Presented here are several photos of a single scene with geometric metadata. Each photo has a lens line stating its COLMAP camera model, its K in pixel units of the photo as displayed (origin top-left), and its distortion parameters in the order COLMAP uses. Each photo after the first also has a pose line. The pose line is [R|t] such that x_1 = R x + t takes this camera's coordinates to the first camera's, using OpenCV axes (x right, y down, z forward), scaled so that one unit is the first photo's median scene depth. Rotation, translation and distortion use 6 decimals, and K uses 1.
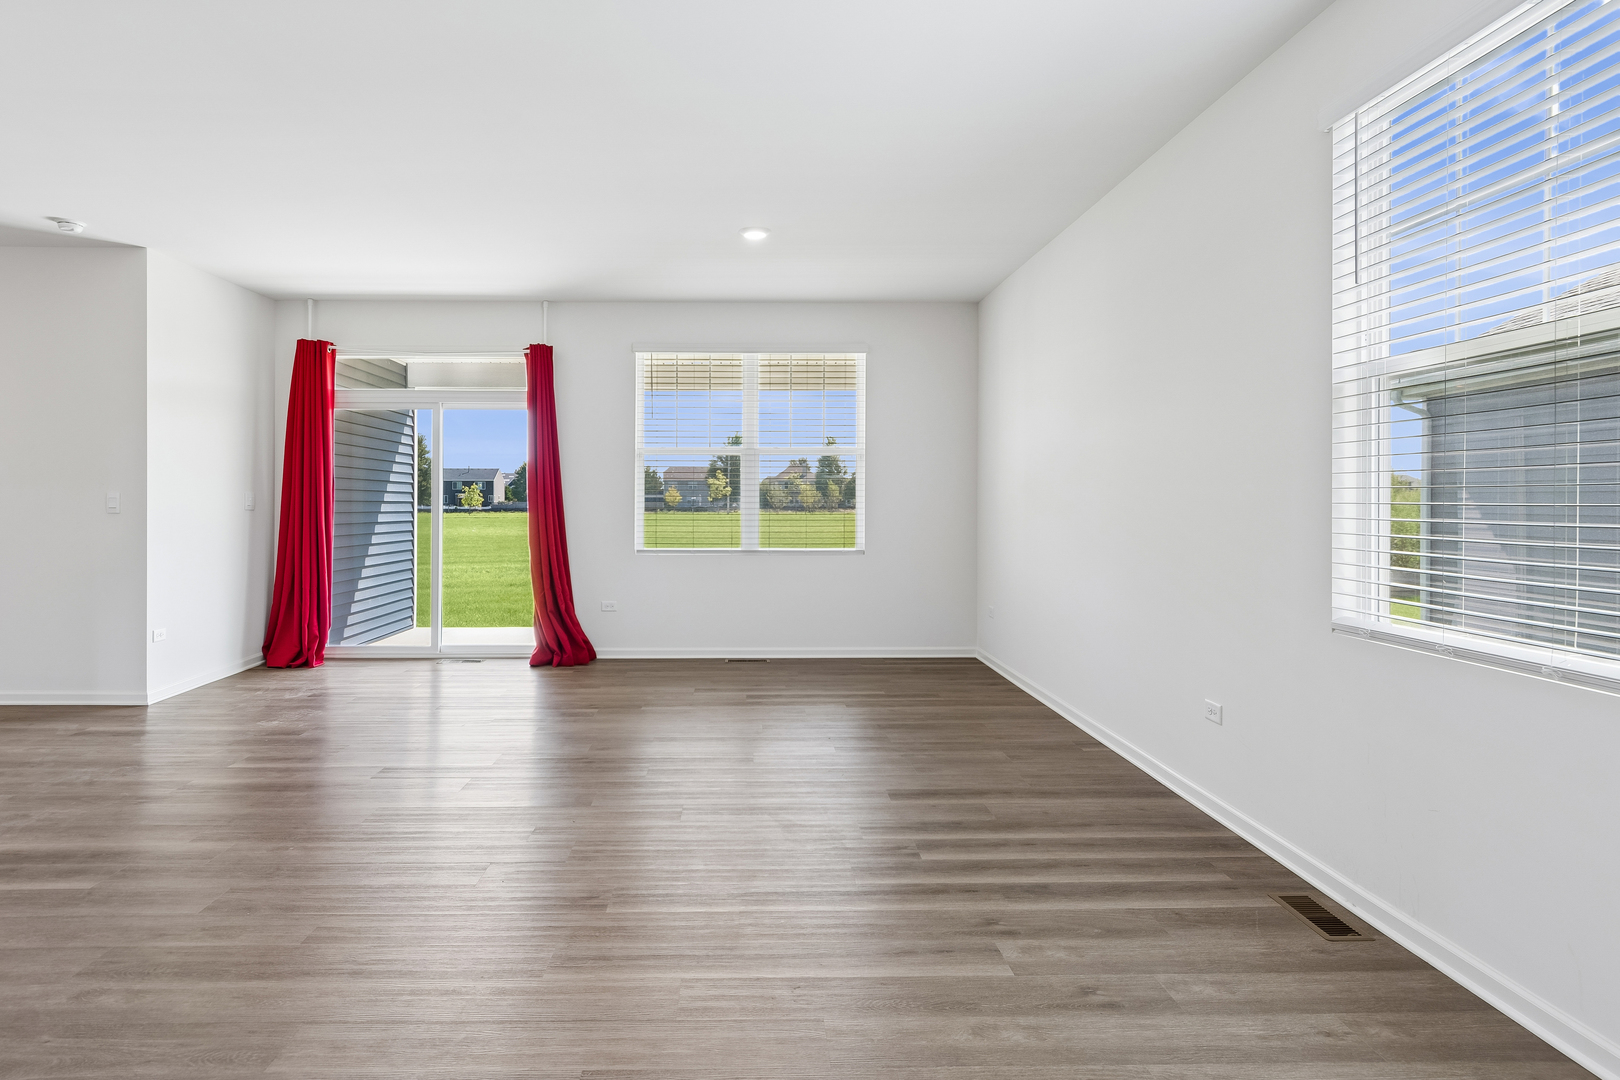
lens RADIAL K [[848.8, 0, 746.5], [0, 848.8, 515.3], [0, 0, 1]] dist [0.005779, 0.000755]
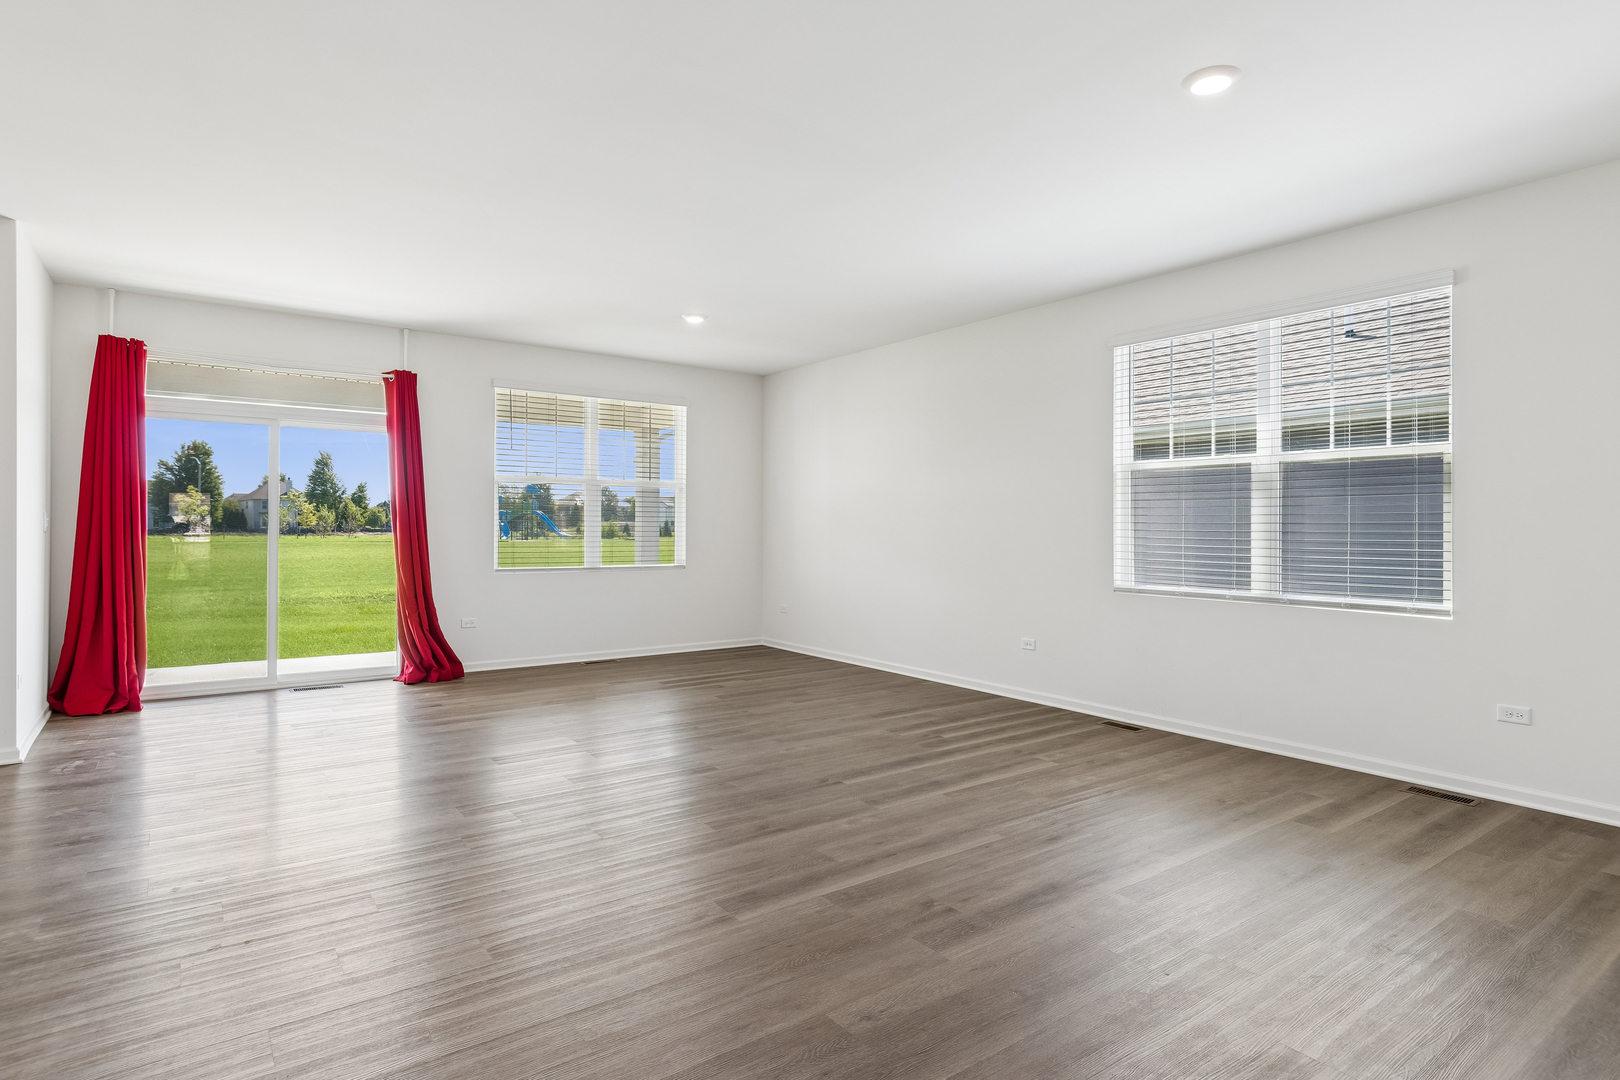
lens RADIAL K [[848.8, 0, 771.8], [0, 848.8, 540.3], [0, 0, 1]] dist [0.005779, 0.000755]
pose [[0.827088, -0.003869, 0.562060, -0.450469], [0.002640, 0.999992, 0.002998, 0.001166], [-0.562067, -0.000995, 0.827091, -0.095479]]
